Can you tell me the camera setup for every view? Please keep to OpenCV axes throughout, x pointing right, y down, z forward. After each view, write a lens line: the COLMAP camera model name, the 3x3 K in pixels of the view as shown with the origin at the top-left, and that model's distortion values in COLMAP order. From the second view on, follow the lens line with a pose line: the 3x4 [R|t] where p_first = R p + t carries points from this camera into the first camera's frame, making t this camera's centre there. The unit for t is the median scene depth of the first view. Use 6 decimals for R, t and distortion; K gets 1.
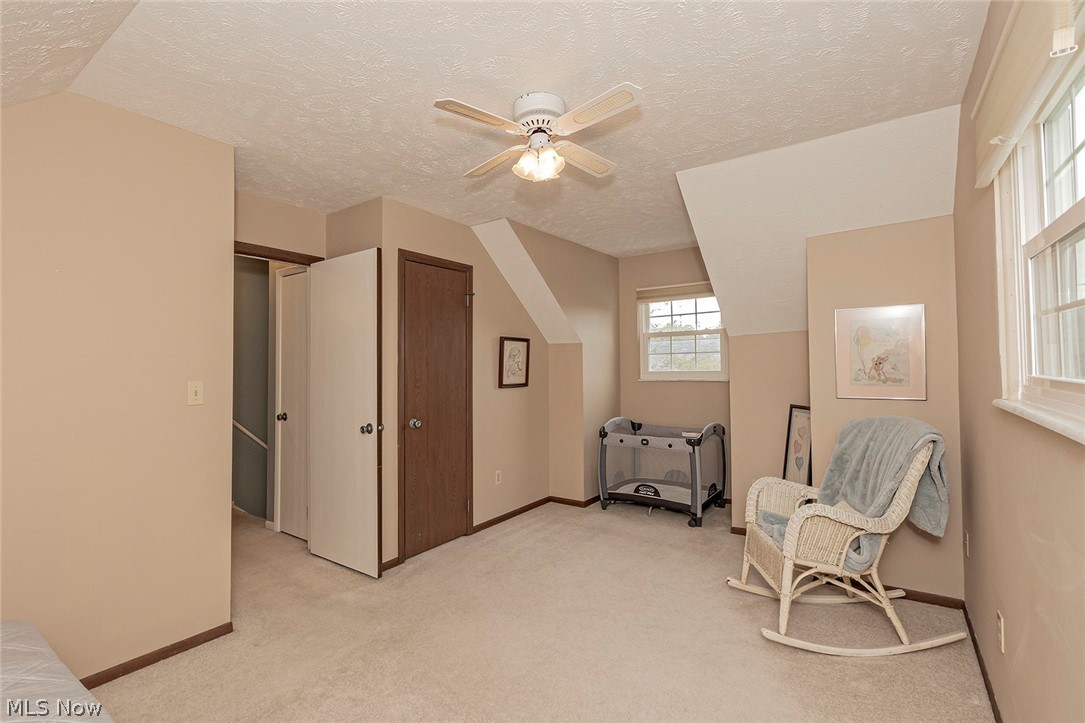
lens RADIAL K [[486.3, 0, 541.3], [0, 486.3, 352.9], [0, 0, 1]] dist [0.000193, 0.000396]
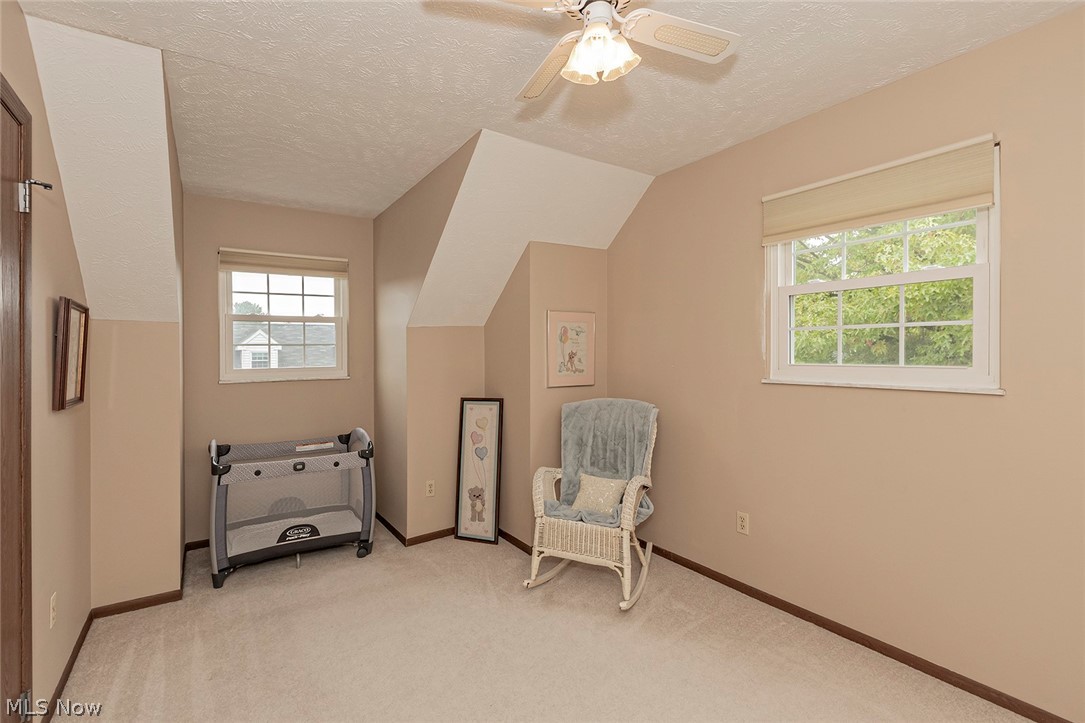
lens RADIAL K [[486.3, 0, 541.2], [0, 486.3, 360.0], [0, 0, 1]] dist [0.000193, 0.000396]
pose [[0.387322, -0.003645, 0.921937, -0.314204], [-0.018634, 0.999757, 0.011782, 0.010264], [-0.921756, -0.021743, 0.387159, 0.398004]]
